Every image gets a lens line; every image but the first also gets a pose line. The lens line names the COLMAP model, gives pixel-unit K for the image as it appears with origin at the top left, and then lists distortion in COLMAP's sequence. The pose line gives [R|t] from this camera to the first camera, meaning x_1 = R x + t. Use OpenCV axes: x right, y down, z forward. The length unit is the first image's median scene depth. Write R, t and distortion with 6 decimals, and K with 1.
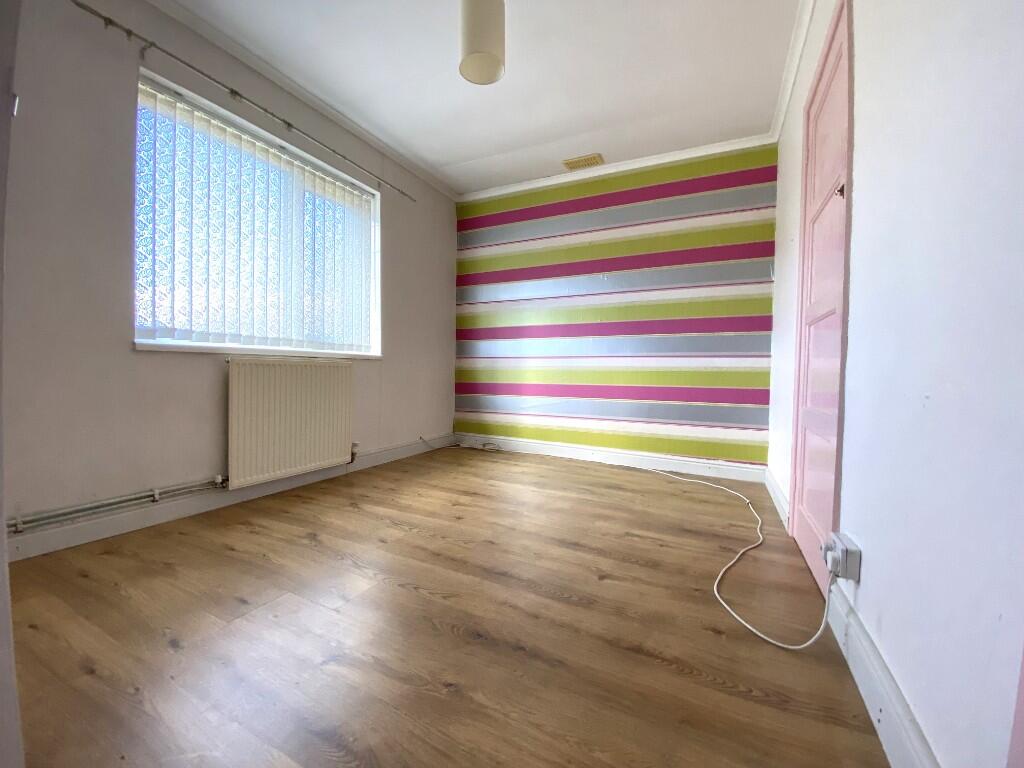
lens RADIAL K [[416.1, 0, 509.2], [0, 416.1, 384.2], [0, 0, 1]] dist [0.037831, -0.028338]
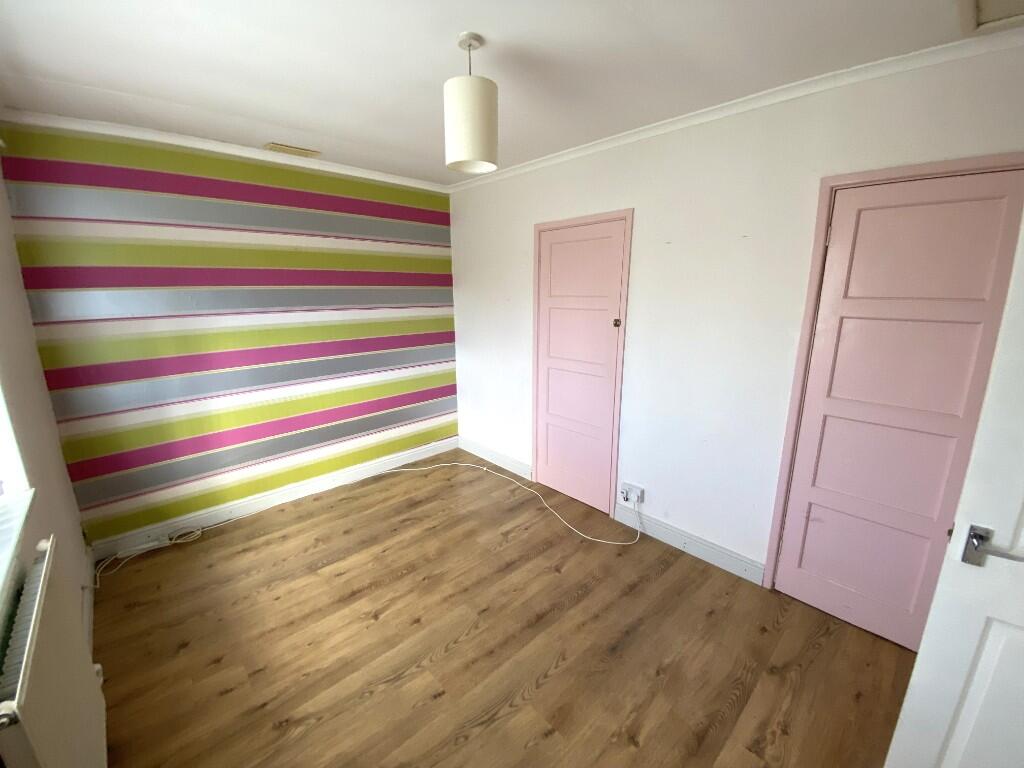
lens RADIAL K [[416.1, 0, 509.2], [0, 416.1, 384.2], [0, 0, 1]] dist [0.037831, -0.028338]
pose [[0.357075, -0.246132, 0.901064, -0.725563], [0.049454, 0.968287, 0.244897, -0.405140], [-0.932766, -0.042885, 0.357923, 0.435075]]
